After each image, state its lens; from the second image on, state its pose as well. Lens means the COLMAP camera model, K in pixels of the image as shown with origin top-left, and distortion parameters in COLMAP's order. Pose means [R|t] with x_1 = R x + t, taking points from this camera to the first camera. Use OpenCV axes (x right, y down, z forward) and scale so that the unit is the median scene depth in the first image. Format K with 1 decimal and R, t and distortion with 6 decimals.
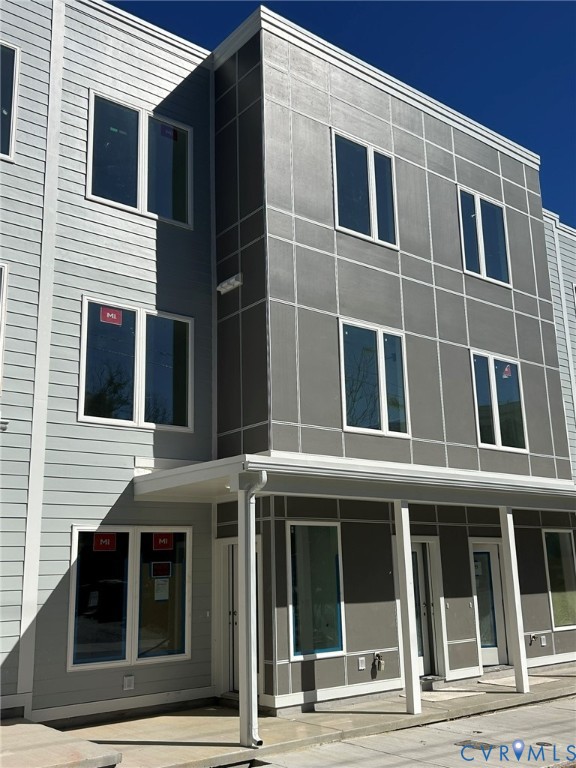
lens RADIAL K [[763.0, 0, 288.8], [0, 763.0, 380.5], [0, 0, 1]] dist [0.011665, 0.000000]
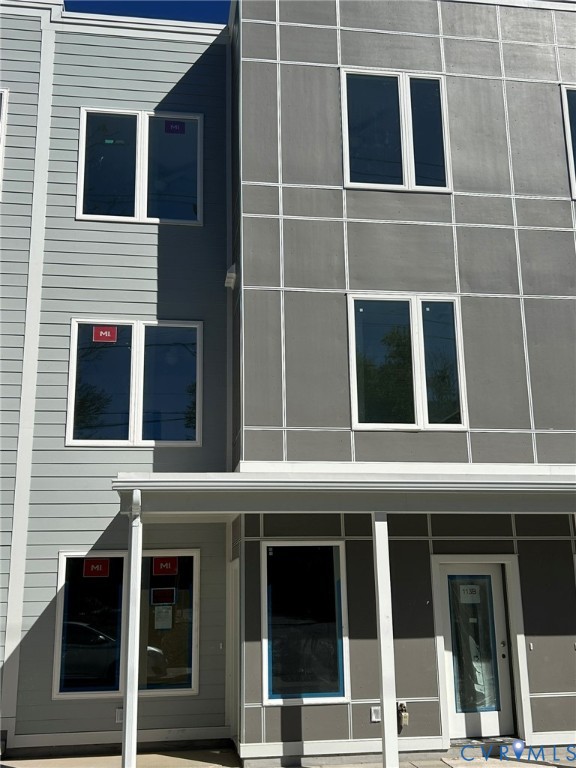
lens RADIAL K [[827.4, 0, 286.7], [0, 827.4, 387.0], [0, 0, 1]] dist [0.012454, 0.000000]
pose [[0.862019, -0.115198, -0.493611, 0.478619], [0.119050, 0.992604, -0.023749, 0.034660], [0.492696, -0.038292, 0.869358, 0.198124]]
